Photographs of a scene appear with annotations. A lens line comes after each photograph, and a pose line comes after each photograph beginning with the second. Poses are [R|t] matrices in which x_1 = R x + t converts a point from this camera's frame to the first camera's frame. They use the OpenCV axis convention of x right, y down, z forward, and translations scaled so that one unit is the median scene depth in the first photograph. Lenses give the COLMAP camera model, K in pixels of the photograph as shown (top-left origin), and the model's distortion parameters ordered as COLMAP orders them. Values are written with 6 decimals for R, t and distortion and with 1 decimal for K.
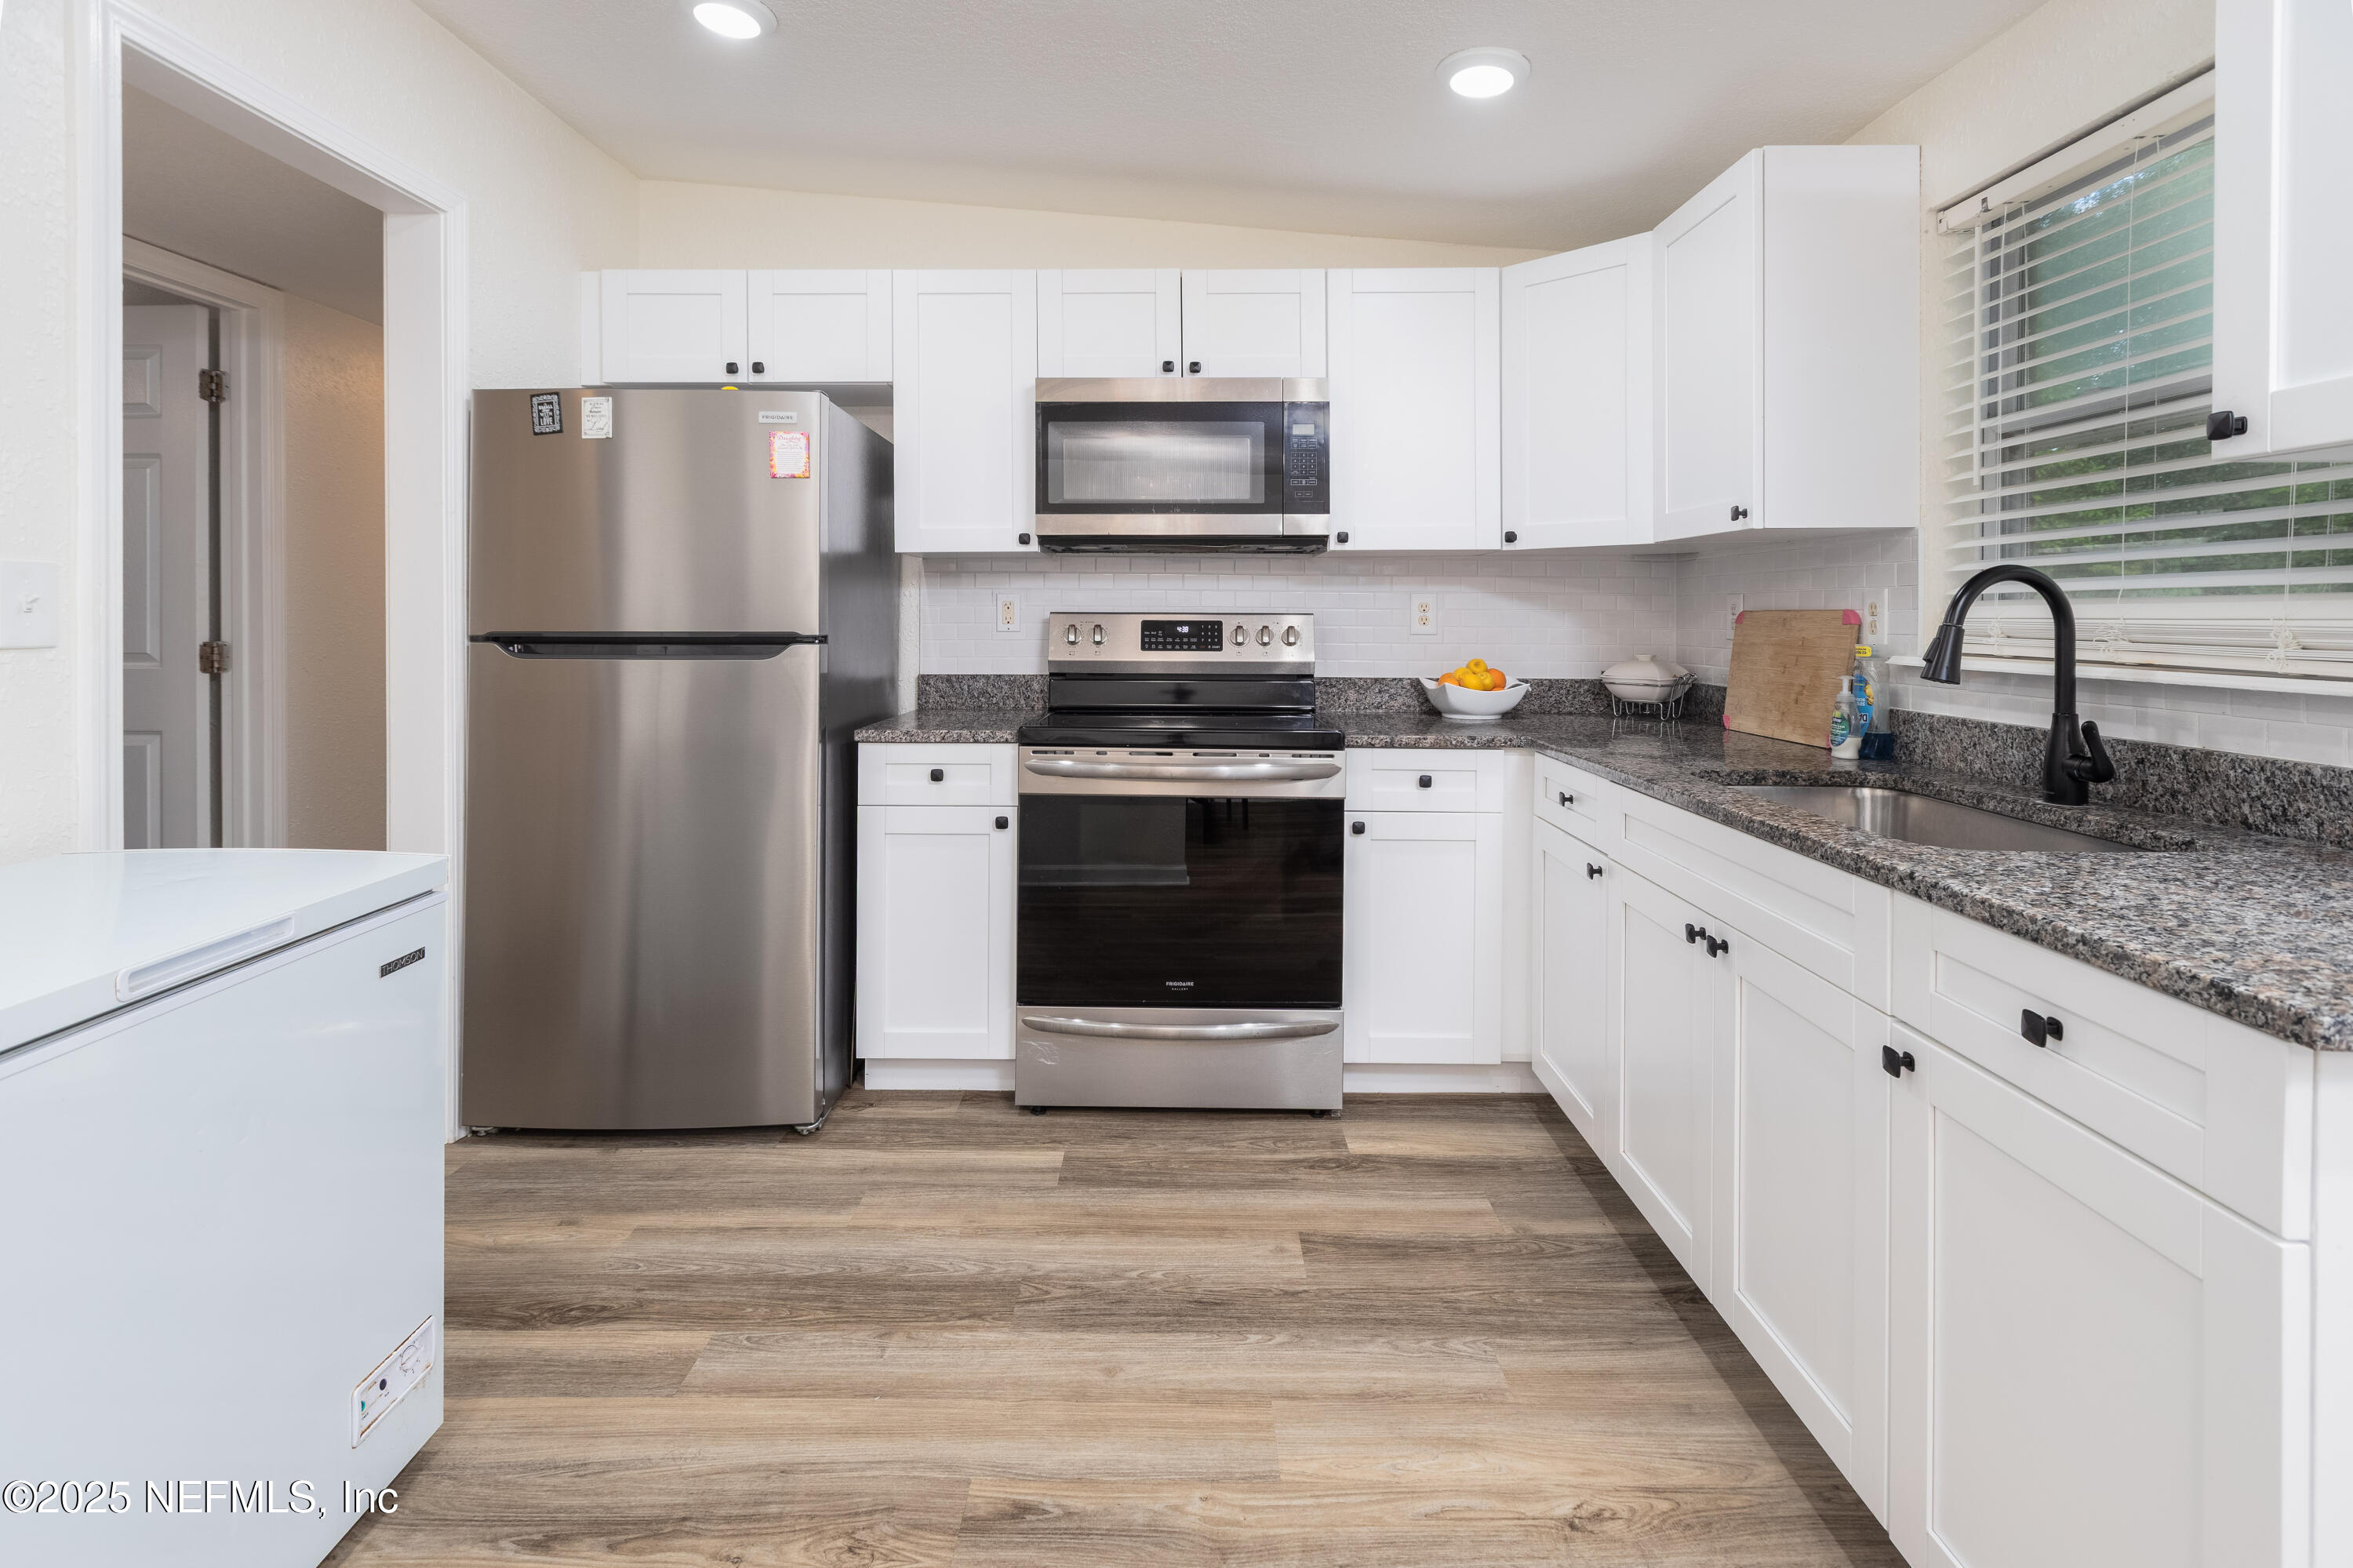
lens RADIAL K [[1075.4, 0, 1164.5], [0, 1075.4, 620.4], [0, 0, 1]] dist [-0.000349, 0.000330]
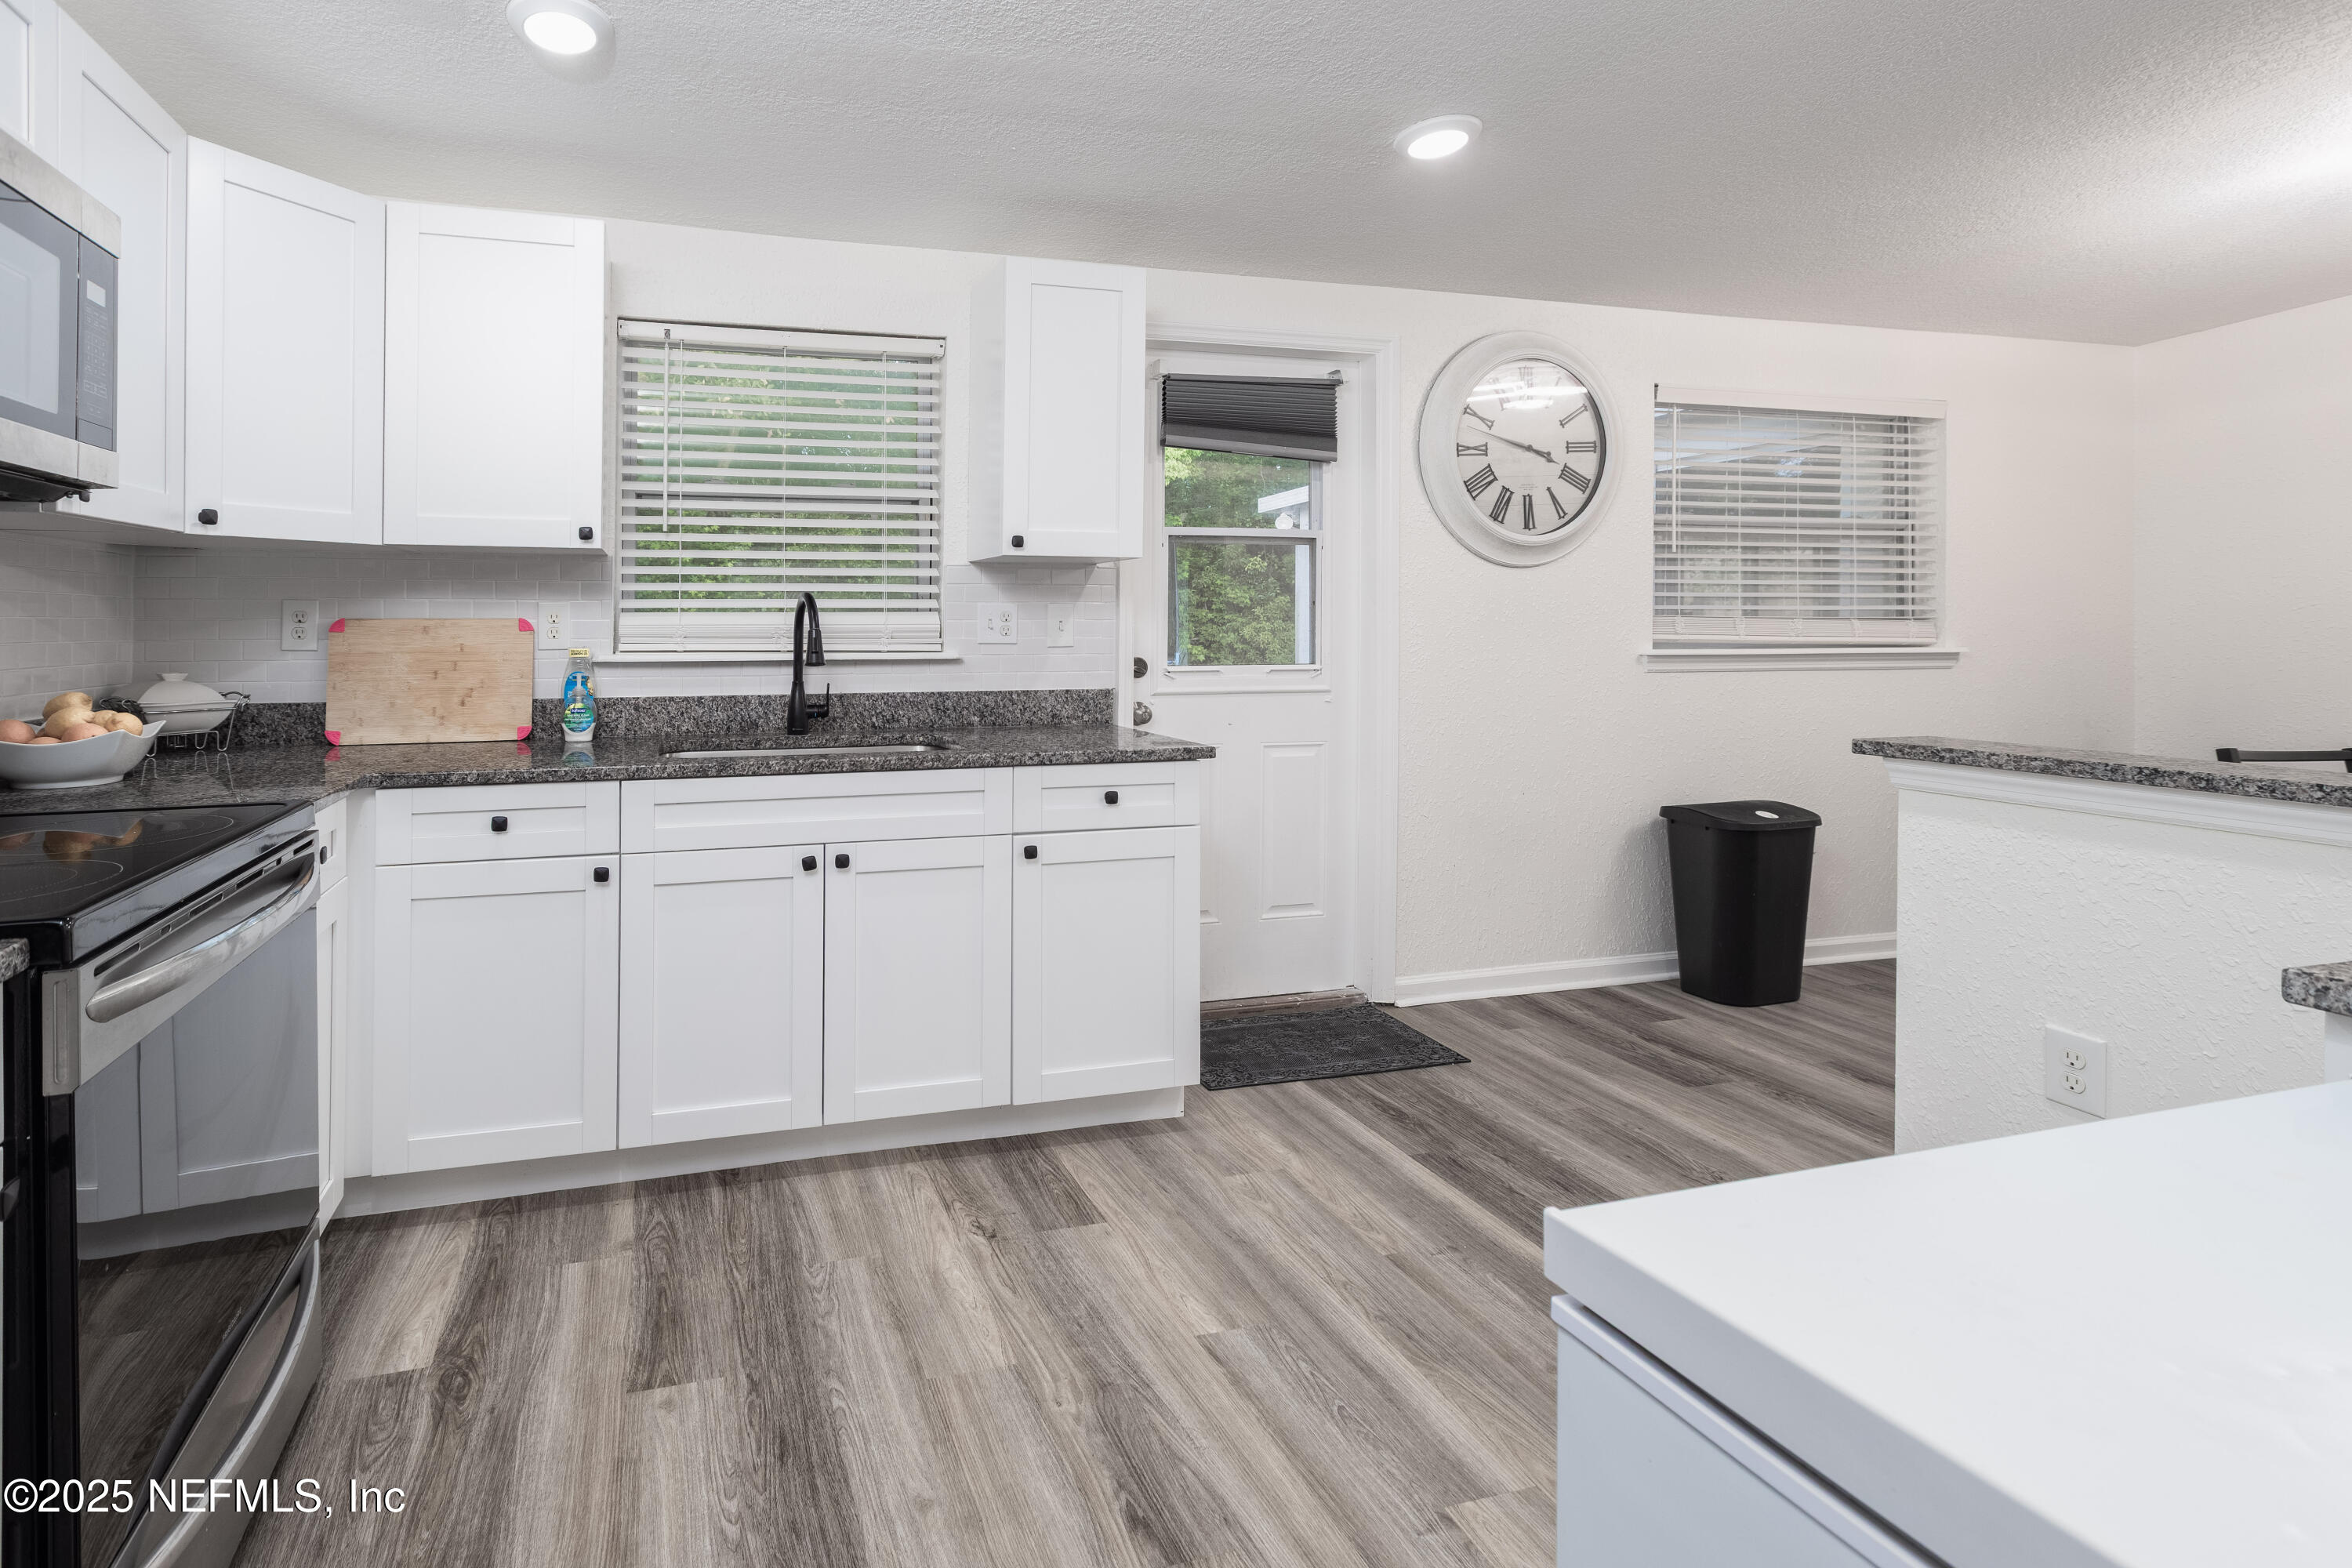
lens RADIAL K [[1065.0, 0, 1011.5], [0, 1065.0, 639.5], [0, 0, 1]] dist [-0.000198, 0.000191]
pose [[-0.259752, -0.019731, 0.965474, -0.598510], [0.004921, 0.999751, 0.021756, -0.009369], [-0.965663, 0.010402, -0.259591, 0.780524]]
